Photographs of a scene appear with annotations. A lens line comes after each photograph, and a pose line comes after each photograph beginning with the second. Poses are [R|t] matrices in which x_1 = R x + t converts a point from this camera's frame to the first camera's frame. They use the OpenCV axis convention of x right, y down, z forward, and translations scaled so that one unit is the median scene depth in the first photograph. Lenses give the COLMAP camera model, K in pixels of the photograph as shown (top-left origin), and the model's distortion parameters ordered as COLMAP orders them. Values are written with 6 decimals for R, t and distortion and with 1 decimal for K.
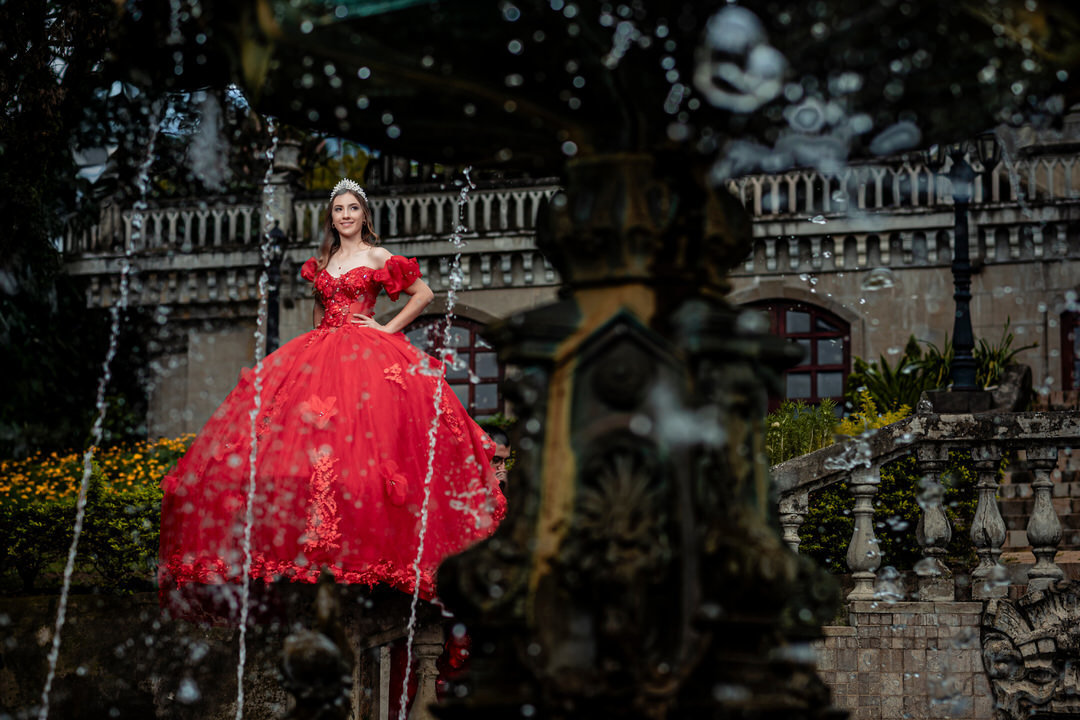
lens RADIAL K [[2619.7, 0, 540.1], [0, 2619.7, 361.4], [0, 0, 1]] dist [0.072513, 0.000000]
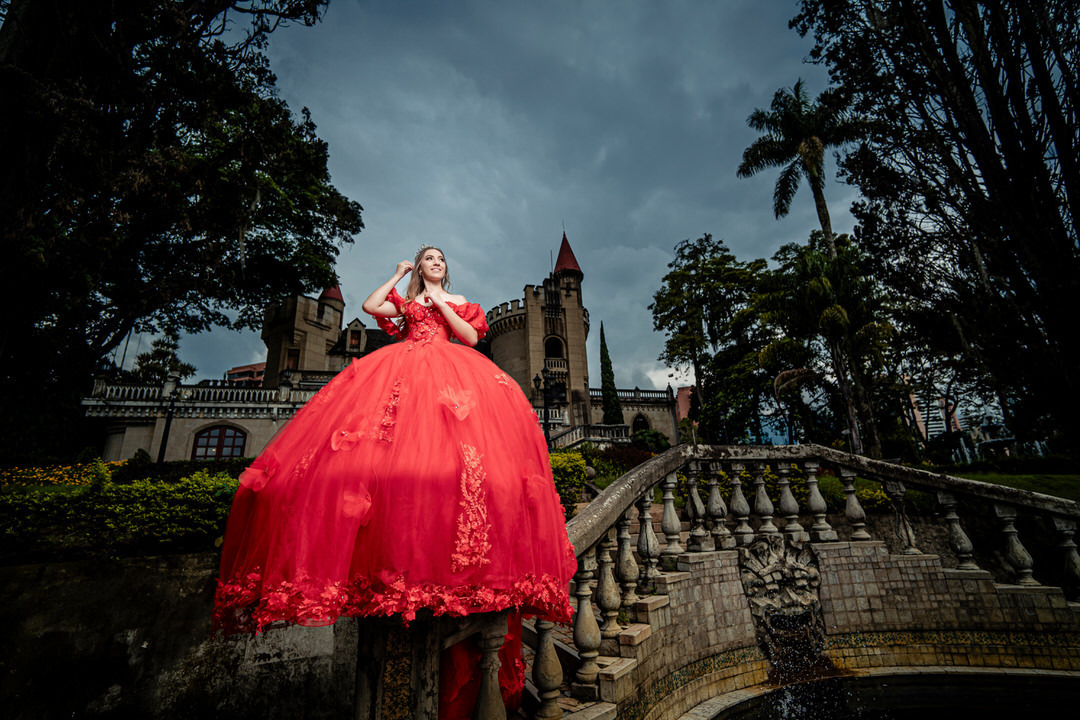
lens RADIAL K [[508.3, 0, 541.5], [0, 508.3, 352.1], [0, 0, 1]] dist [-0.004726, -0.001527]
pose [[0.843375, 0.135676, 0.519915, -0.141222], [-0.030558, 0.978141, -0.205684, 0.033396], [-0.536456, 0.157581, 0.829085, 0.747431]]
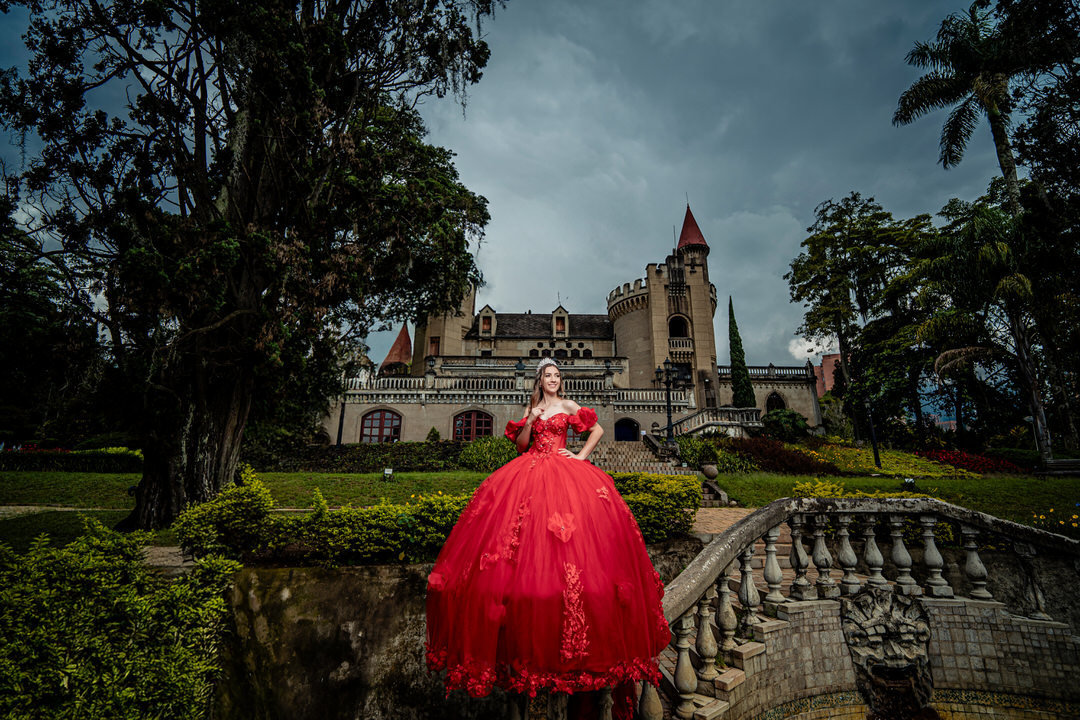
lens RADIAL K [[508.3, 0, 542.3], [0, 508.3, 357.9], [0, 0, 1]] dist [-0.004726, -0.001527]
pose [[0.947496, 0.082825, 0.308854, -0.165308], [-0.045553, 0.990983, -0.126003, -0.028824], [-0.316506, 0.105318, 0.942726, 0.685736]]
